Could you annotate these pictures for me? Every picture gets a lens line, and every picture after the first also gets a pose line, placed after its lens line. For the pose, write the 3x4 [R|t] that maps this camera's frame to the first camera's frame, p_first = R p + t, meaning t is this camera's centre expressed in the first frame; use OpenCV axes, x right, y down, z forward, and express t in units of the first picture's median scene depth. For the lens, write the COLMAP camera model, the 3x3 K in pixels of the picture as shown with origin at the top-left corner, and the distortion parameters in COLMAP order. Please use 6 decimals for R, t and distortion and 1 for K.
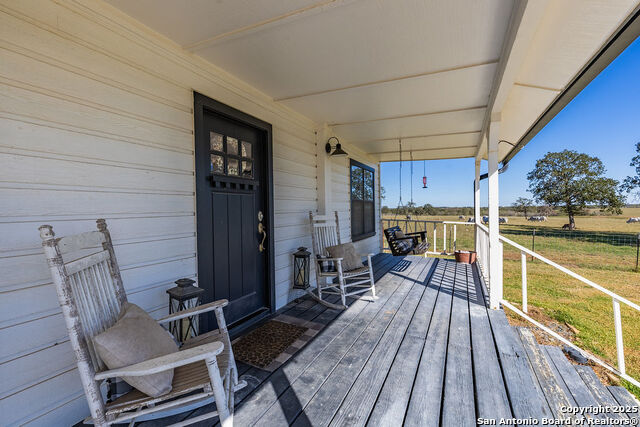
lens RADIAL K [[288.3, 0, 320.0], [0, 288.3, 213.5], [0, 0, 1]] dist [0.002212, 0.000629]
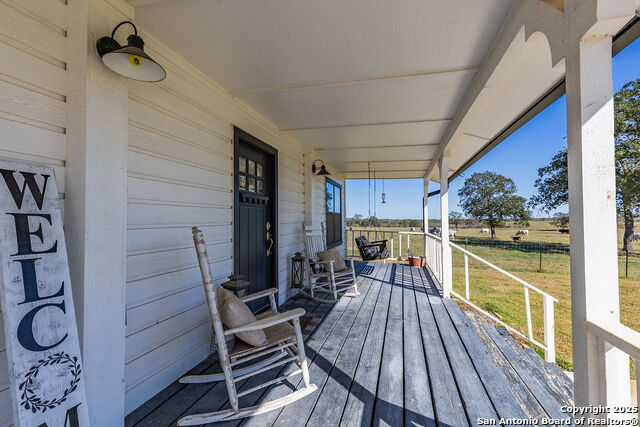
lens RADIAL K [[288.3, 0, 320.0], [0, 288.3, 213.5], [0, 0, 1]] dist [0.002212, 0.000629]
pose [[0.984050, 0.011582, 0.177517, -0.191832], [-0.004581, 0.999197, -0.039796, 0.003408], [-0.177835, 0.038348, 0.983313, -0.192178]]
